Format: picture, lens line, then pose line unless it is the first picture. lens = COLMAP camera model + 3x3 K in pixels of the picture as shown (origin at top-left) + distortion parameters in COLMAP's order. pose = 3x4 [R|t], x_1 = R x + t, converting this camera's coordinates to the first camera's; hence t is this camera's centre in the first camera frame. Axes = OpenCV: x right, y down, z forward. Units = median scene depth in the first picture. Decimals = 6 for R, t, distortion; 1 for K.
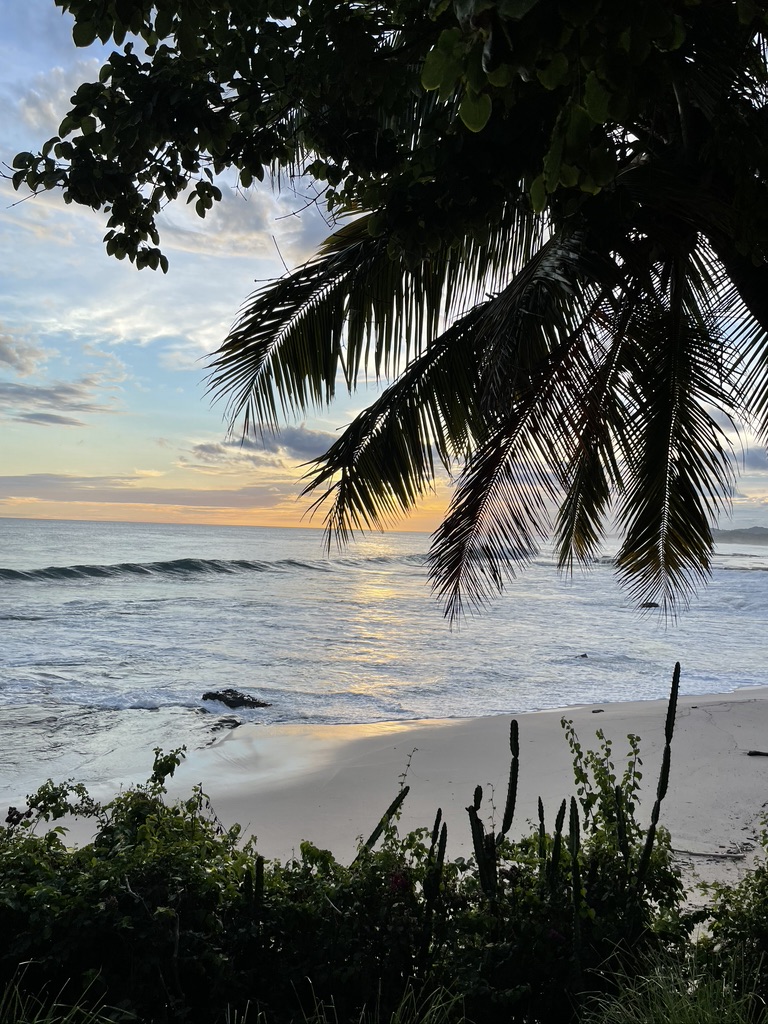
lens RADIAL K [[772.8, 0, 389.6], [0, 772.8, 504.4], [0, 0, 1]] dist [0.052917, -0.059644]
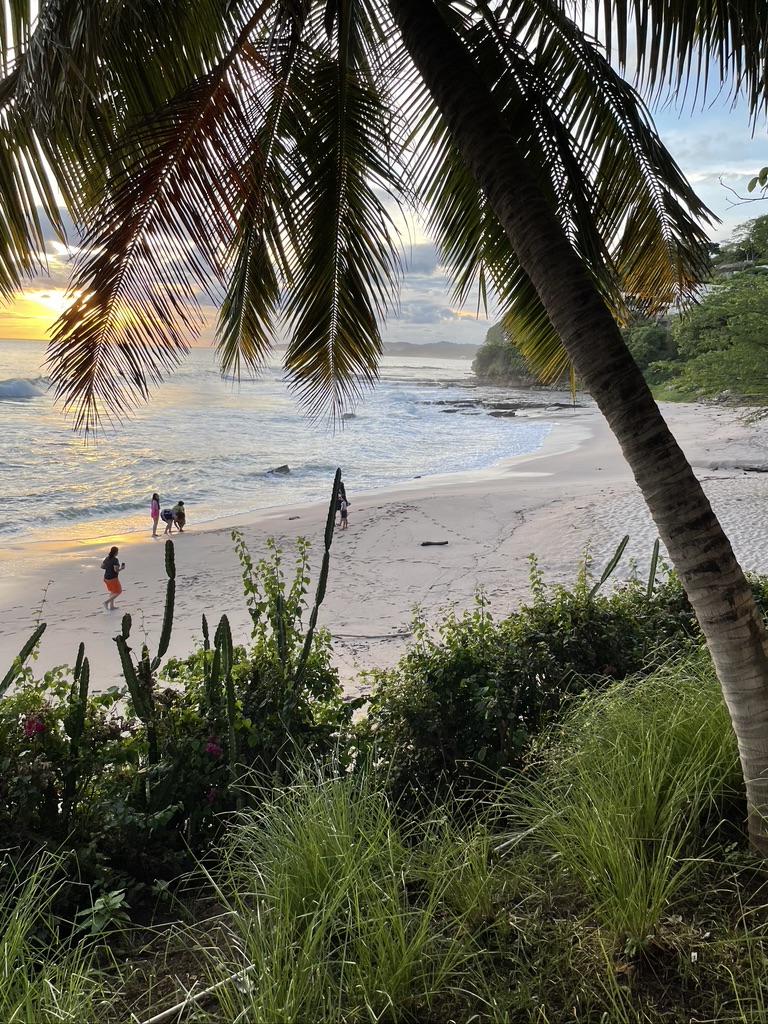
lens RADIAL K [[772.8, 0, 377.9], [0, 772.8, 510.1], [0, 0, 1]] dist [0.052917, -0.059644]
pose [[0.936318, -0.069192, 0.344268, 0.073342], [-0.016555, 0.970607, 0.240100, 0.020798], [-0.350762, -0.230509, 0.907652, 0.091966]]
